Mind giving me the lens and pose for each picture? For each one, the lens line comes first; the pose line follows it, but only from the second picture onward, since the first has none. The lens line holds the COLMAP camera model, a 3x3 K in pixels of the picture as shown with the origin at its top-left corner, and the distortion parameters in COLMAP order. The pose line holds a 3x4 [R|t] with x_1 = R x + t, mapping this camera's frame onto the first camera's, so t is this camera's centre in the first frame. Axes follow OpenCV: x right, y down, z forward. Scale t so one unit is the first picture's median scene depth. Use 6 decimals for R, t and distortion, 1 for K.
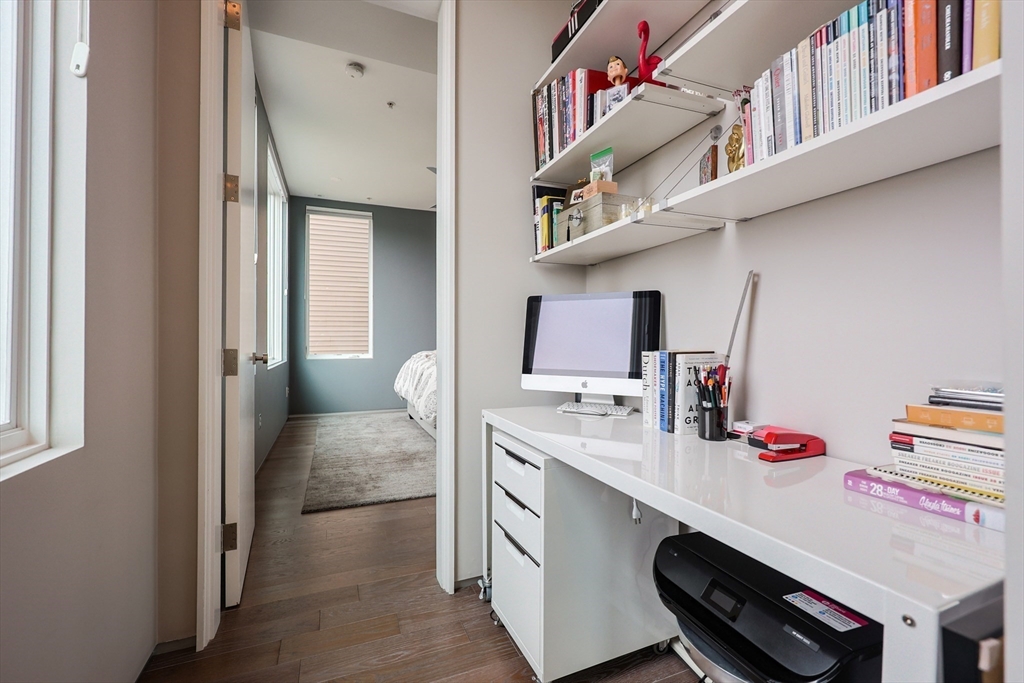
lens RADIAL K [[440.9, 0, 515.0], [0, 440.9, 341.0], [0, 0, 1]] dist [-0.000375, 0.000338]
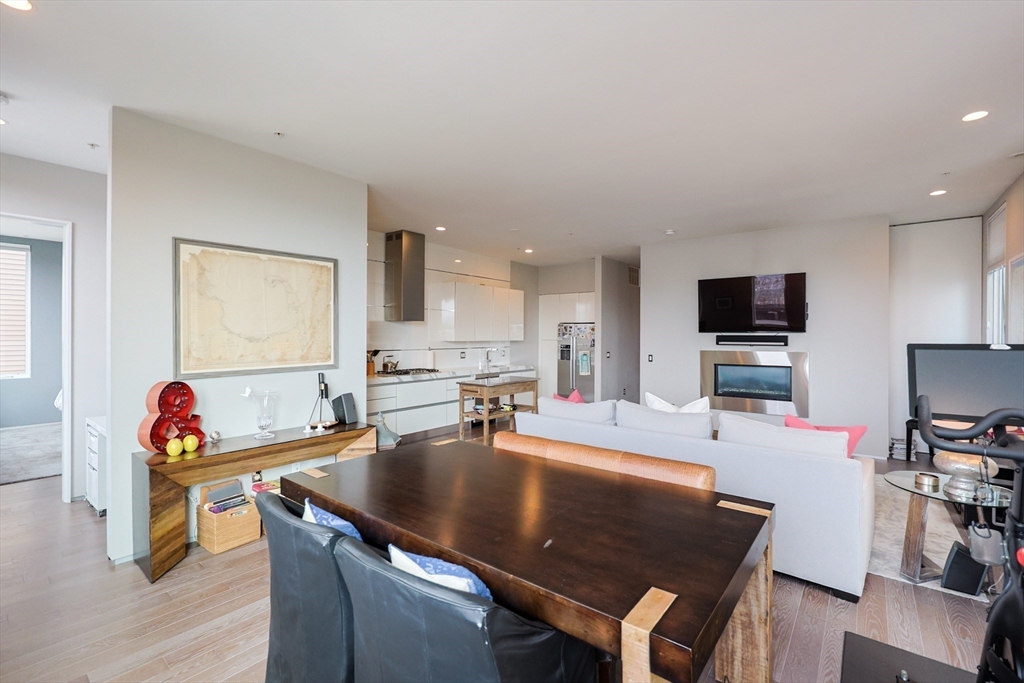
lens RADIAL K [[440.9, 0, 503.9], [0, 440.9, 337.5], [0, 0, 1]] dist [-0.000375, 0.000338]
pose [[0.879802, 0.002220, 0.475336, 0.208575], [-0.006185, 0.999958, 0.006778, -0.081598], [-0.475301, -0.008903, 0.879778, -0.571404]]
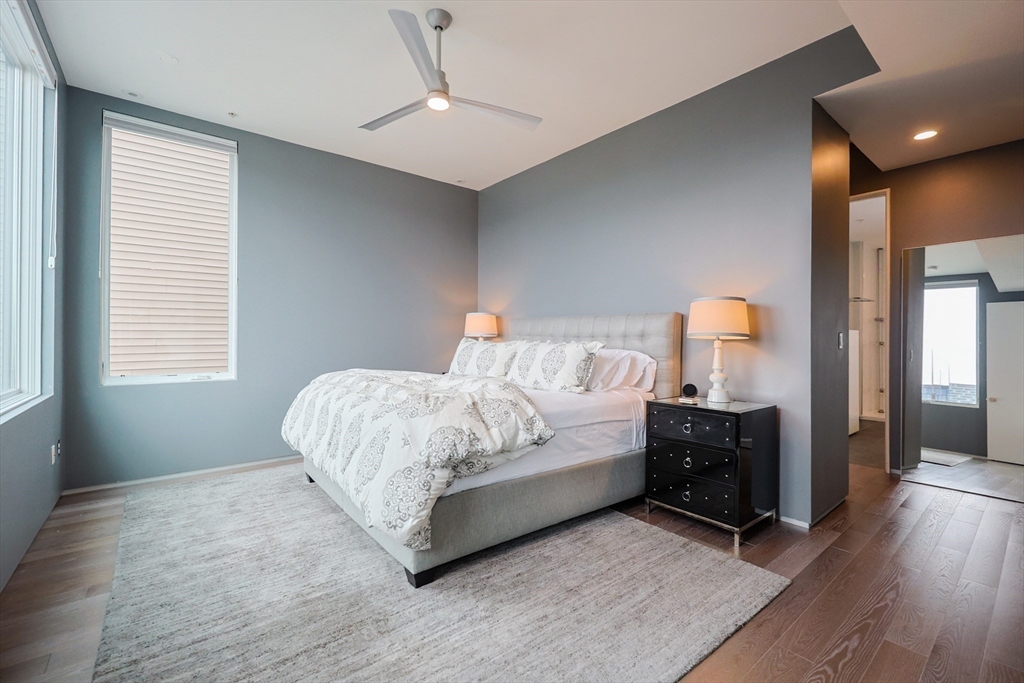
lens RADIAL K [[440.9, 0, 516.7], [0, 440.9, 337.7], [0, 0, 1]] dist [-0.000375, 0.000338]
pose [[0.959424, 0.004859, 0.281925, -0.128941], [-0.004769, 0.999988, -0.001004, -0.021977], [-0.281926, -0.000382, 0.959436, 0.319283]]
